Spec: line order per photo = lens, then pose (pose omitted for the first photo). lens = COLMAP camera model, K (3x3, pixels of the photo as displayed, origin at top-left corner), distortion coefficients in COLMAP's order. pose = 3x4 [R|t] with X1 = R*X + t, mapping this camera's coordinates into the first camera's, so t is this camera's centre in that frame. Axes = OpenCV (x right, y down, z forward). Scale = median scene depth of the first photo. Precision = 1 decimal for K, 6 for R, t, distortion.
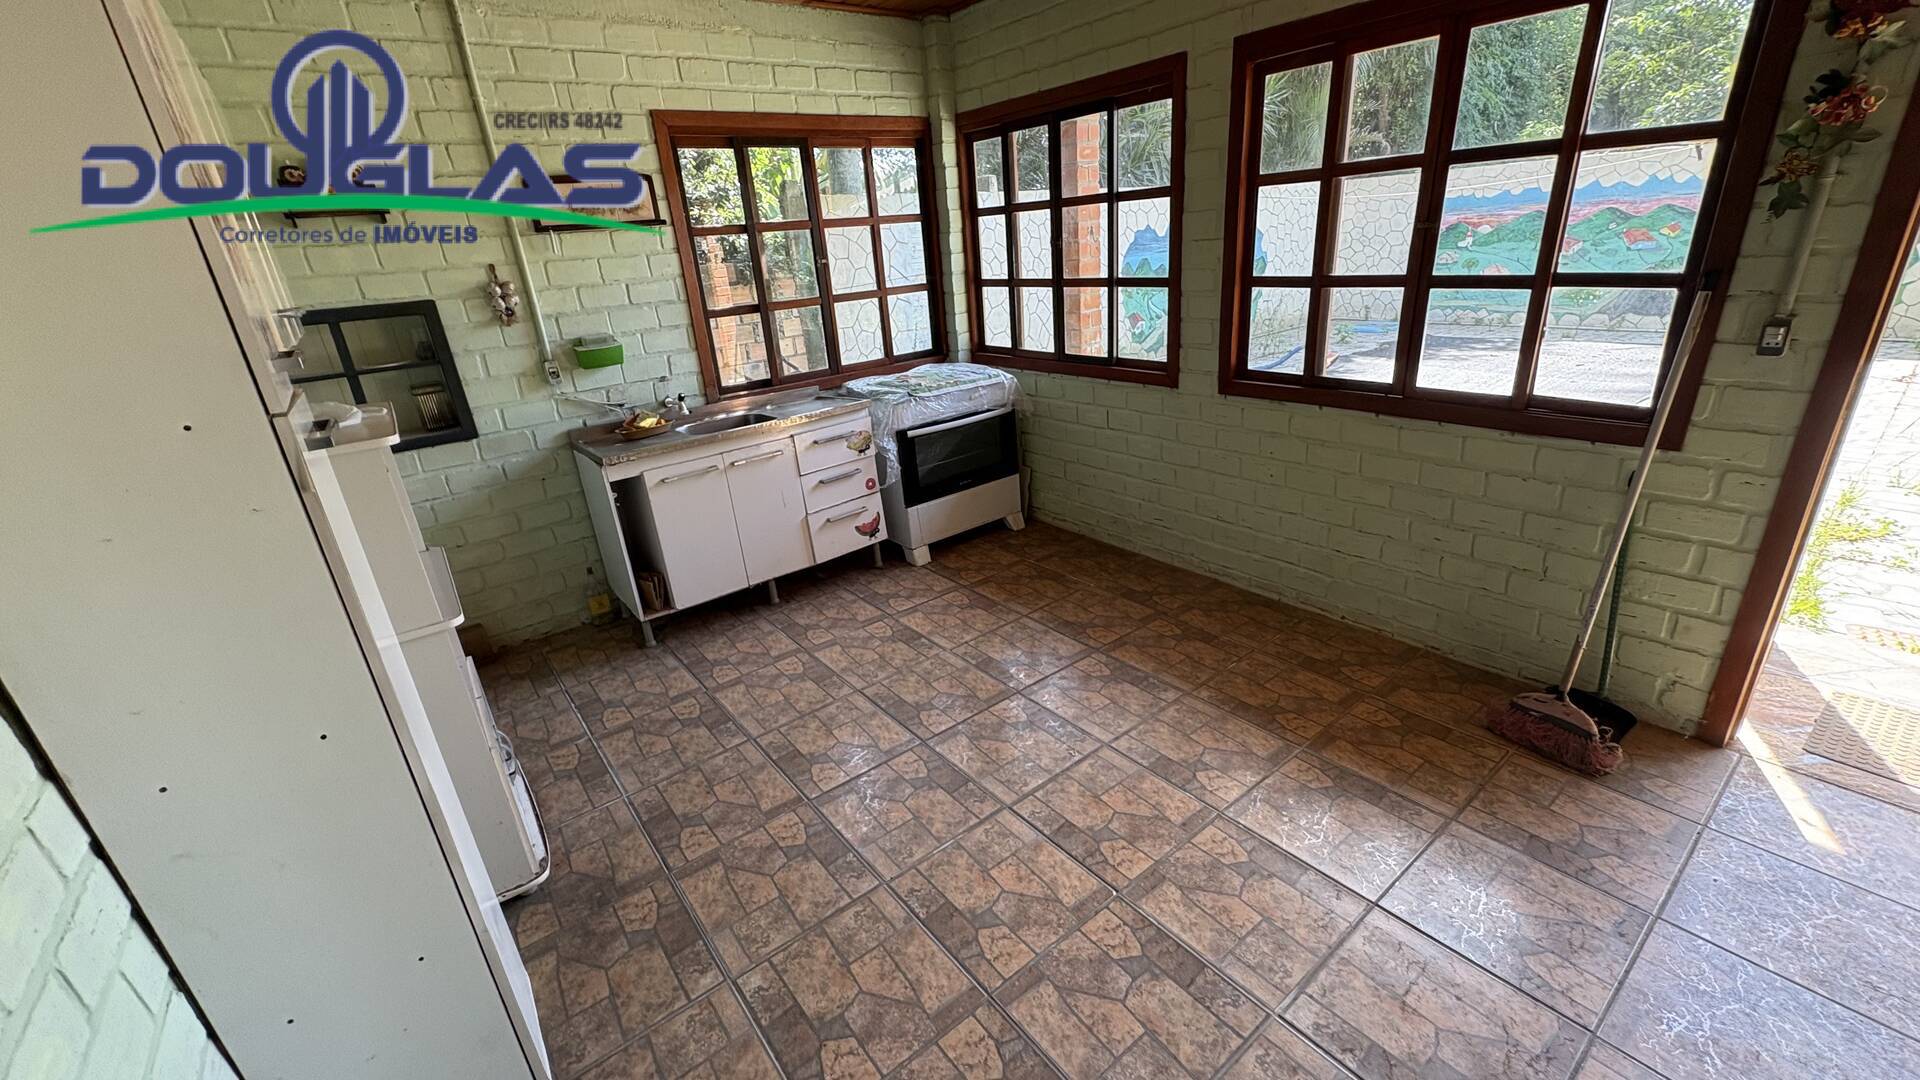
lens RADIAL K [[766.0, 0, 959.2], [0, 766.0, 538.2], [0, 0, 1]] dist [0.000159, 0.000500]
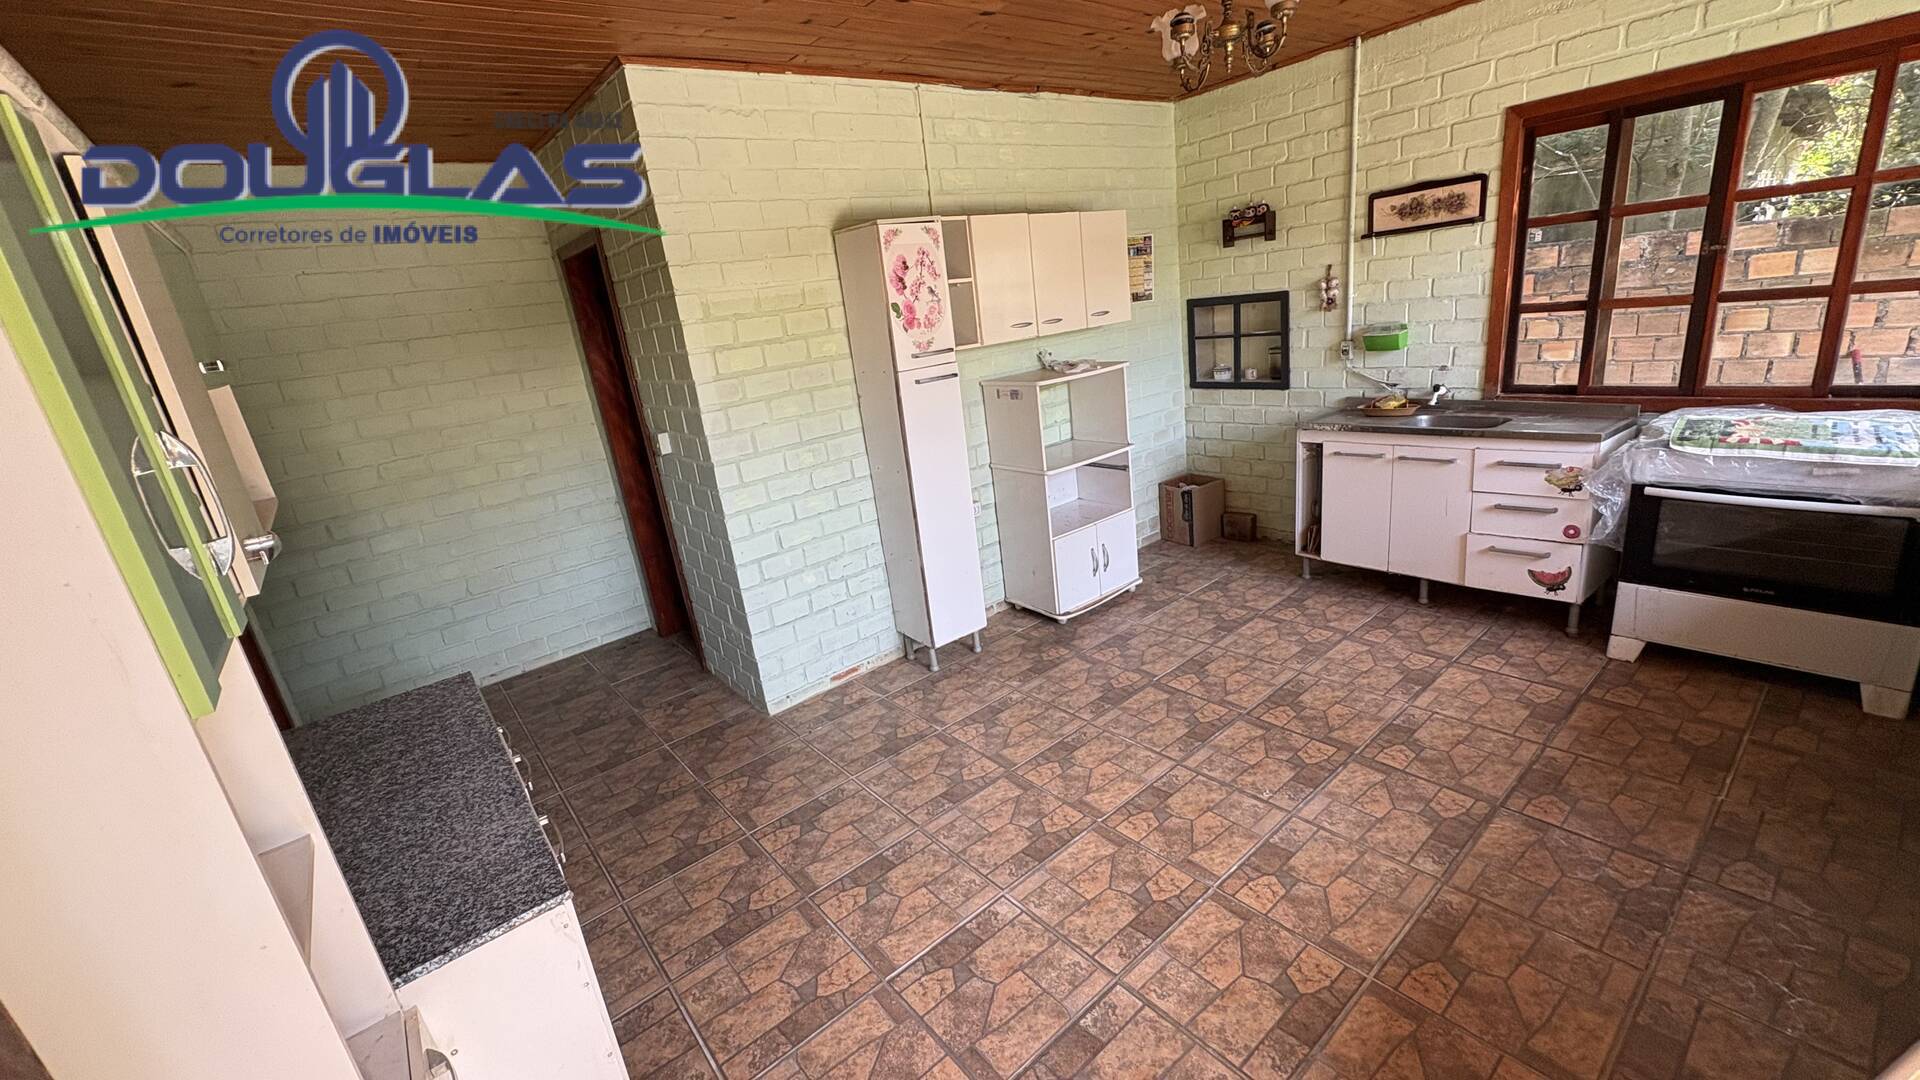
lens RADIAL K [[766.0, 0, 959.2], [0, 766.0, 538.2], [0, 0, 1]] dist [0.000159, 0.000500]
pose [[0.034315, 0.368258, -0.929090, 0.703083], [-0.247447, 0.903823, 0.349104, -0.210505], [0.968293, 0.217921, 0.122140, 0.285434]]
